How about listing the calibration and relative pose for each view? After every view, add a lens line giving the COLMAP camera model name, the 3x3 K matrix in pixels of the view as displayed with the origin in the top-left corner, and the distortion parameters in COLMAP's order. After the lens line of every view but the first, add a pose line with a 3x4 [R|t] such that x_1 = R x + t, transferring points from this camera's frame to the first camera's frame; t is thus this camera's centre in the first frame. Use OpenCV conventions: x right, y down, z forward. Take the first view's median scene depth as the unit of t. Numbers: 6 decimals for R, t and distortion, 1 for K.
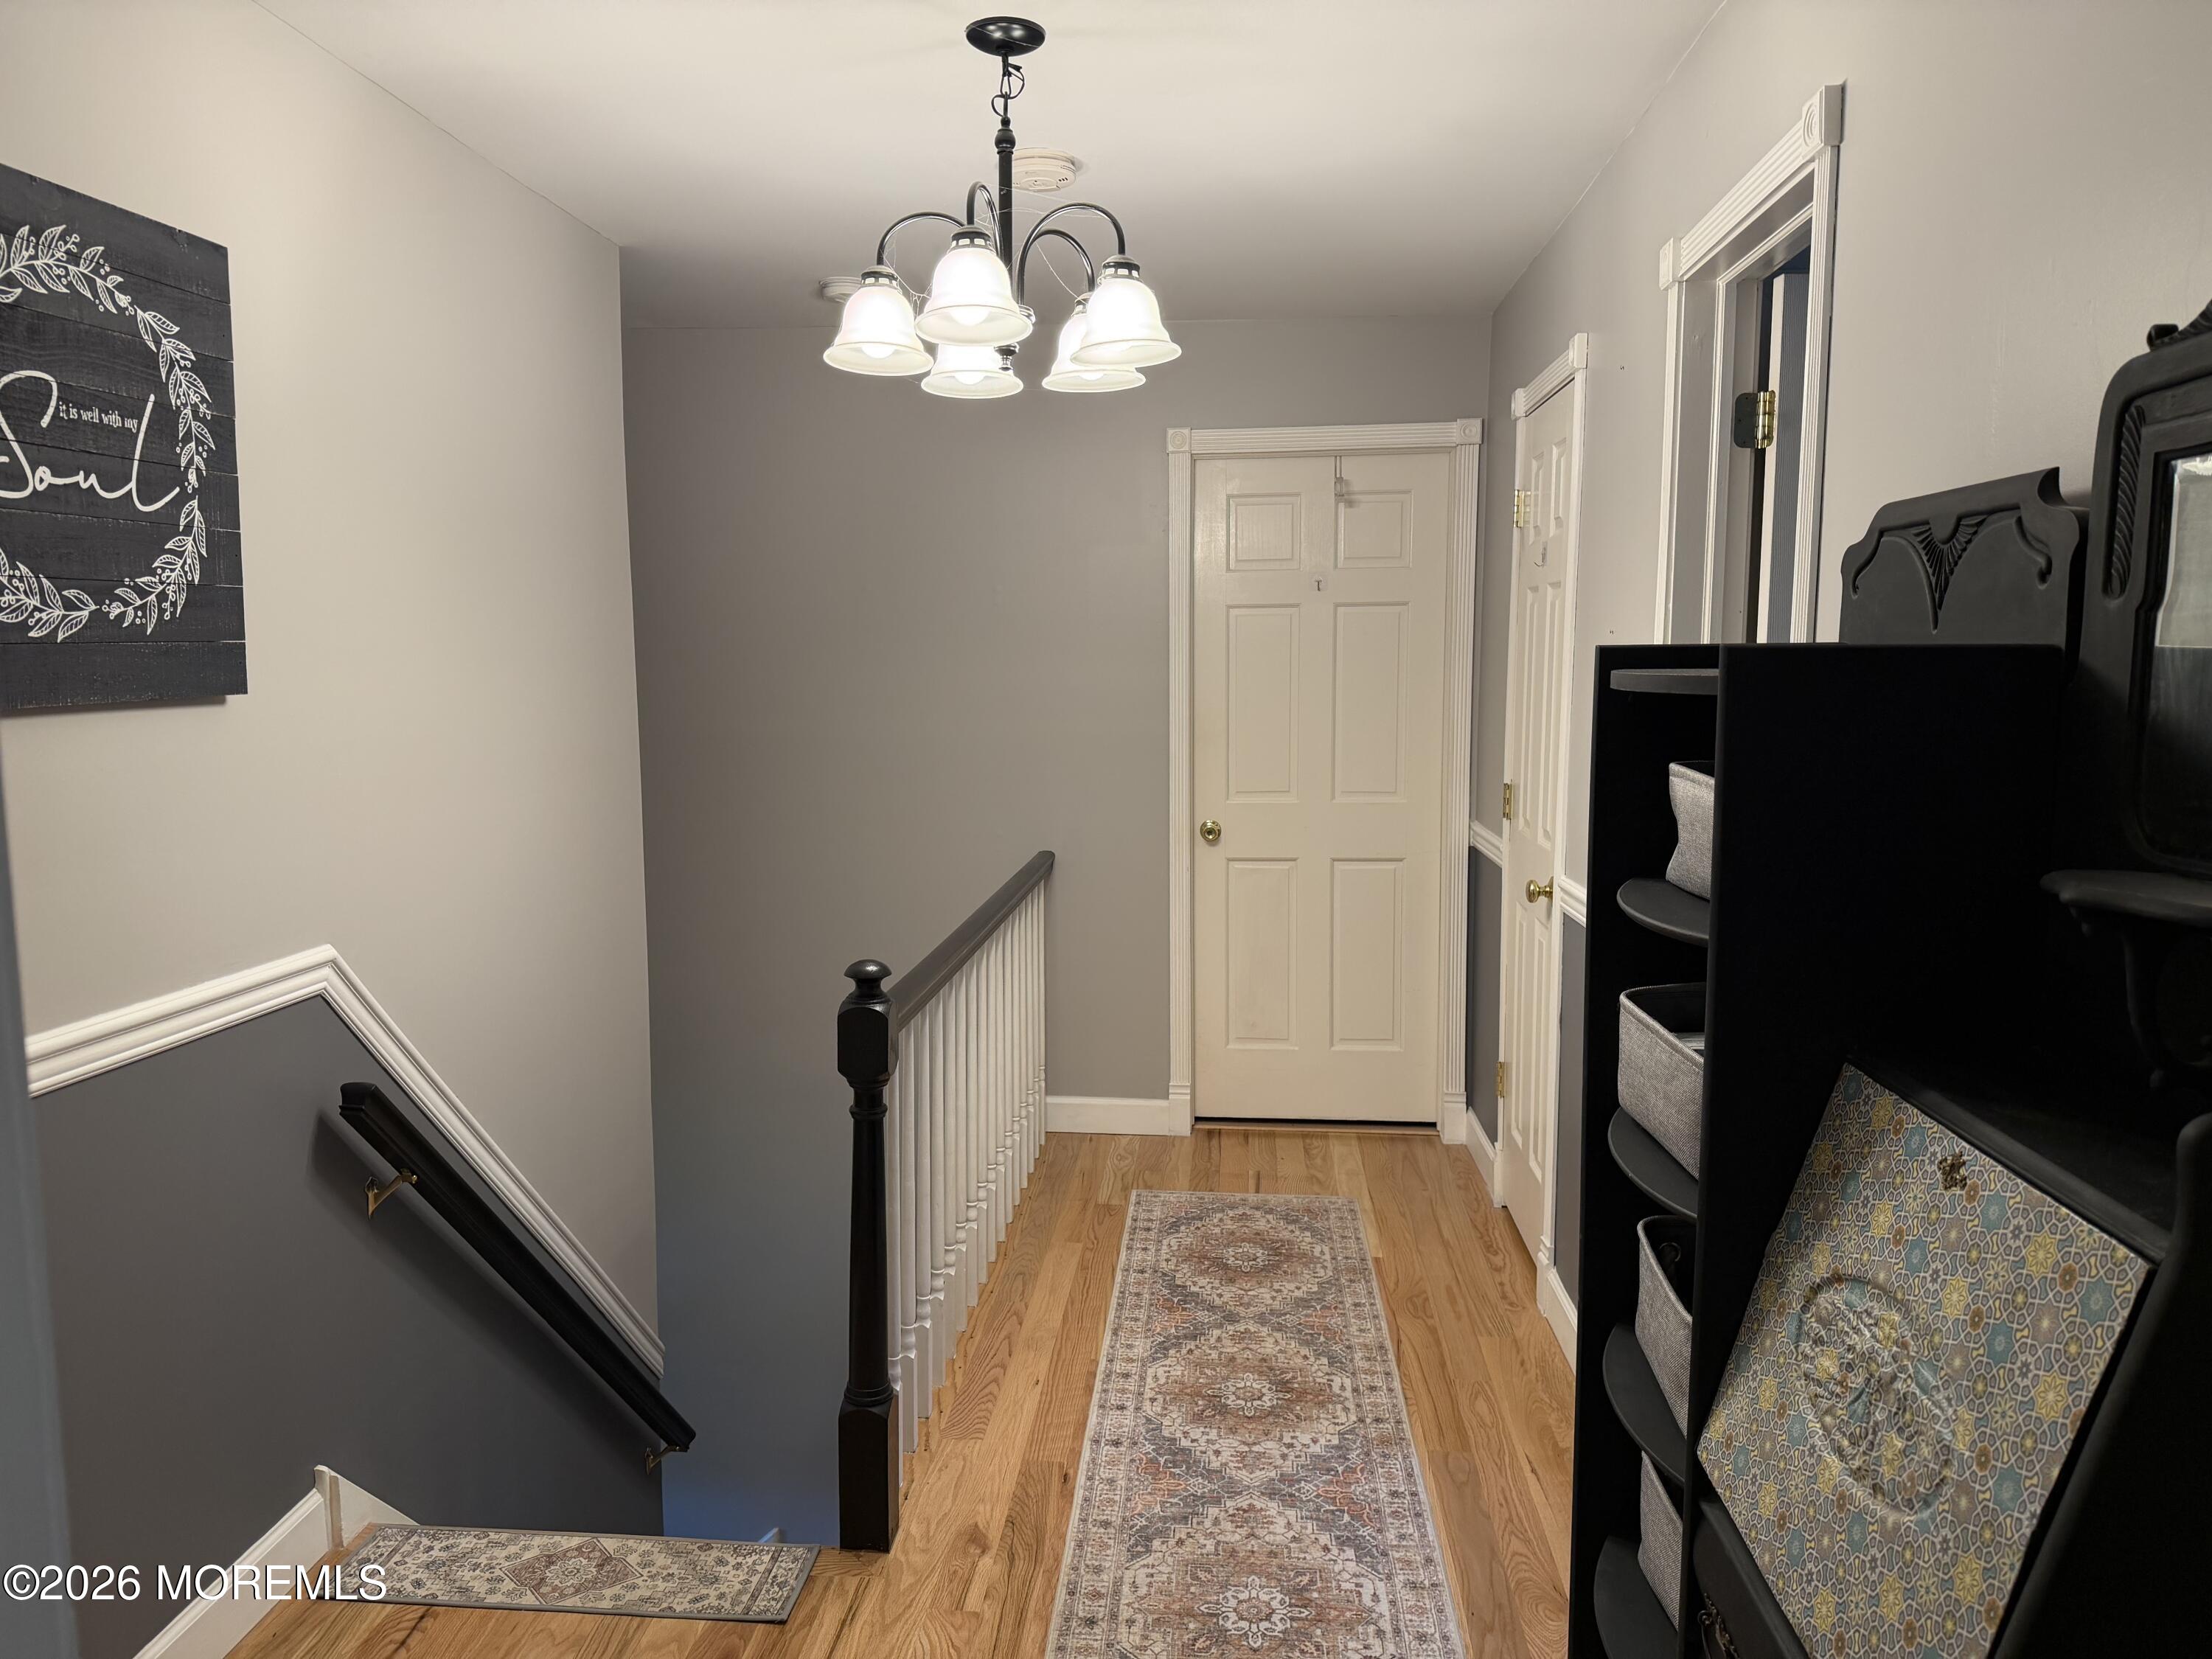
lens RADIAL K [[1576.5, 0, 1108.6], [0, 1576.5, 826.3], [0, 0, 1]] dist [0.029586, -0.023740]
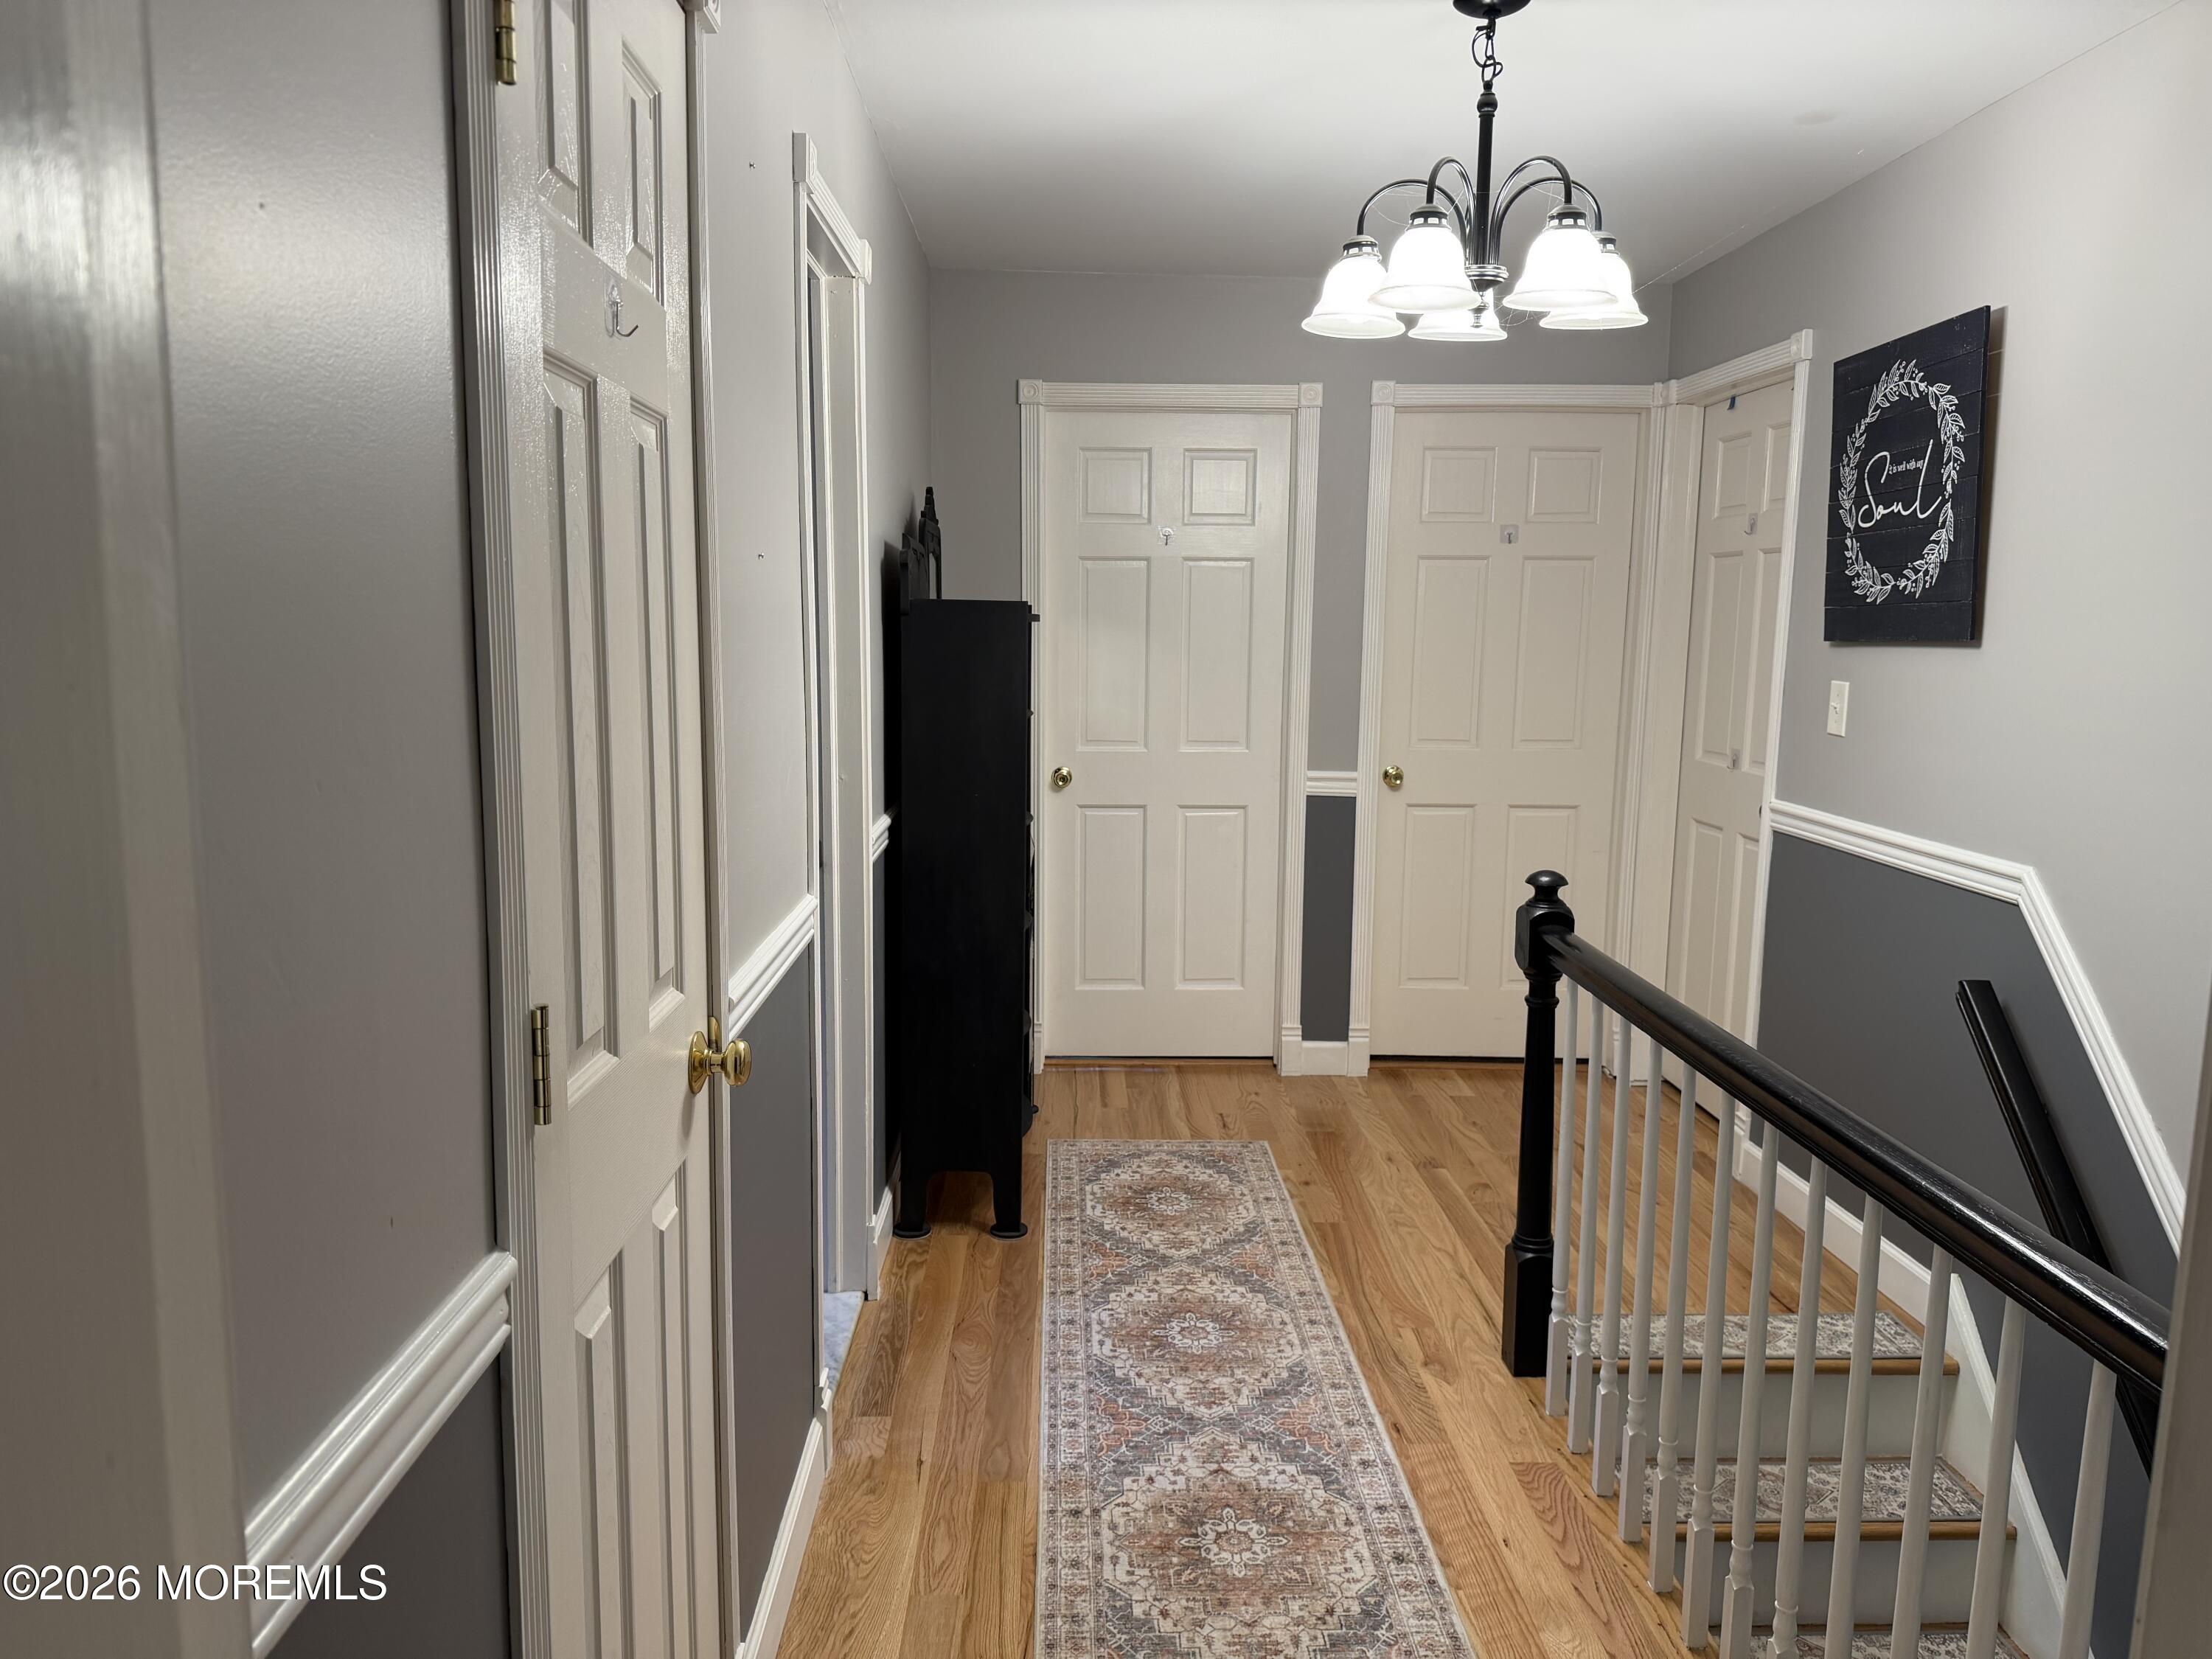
lens RADIAL K [[1576.5, 0, 1108.6], [0, 1576.5, 826.3], [0, 0, 1]] dist [0.029586, -0.023740]
pose [[-0.993873, 0.001762, -0.110515, 0.335010], [-0.024598, 0.971273, 0.236694, -0.240962], [0.107757, 0.237962, -0.965278, 2.359033]]
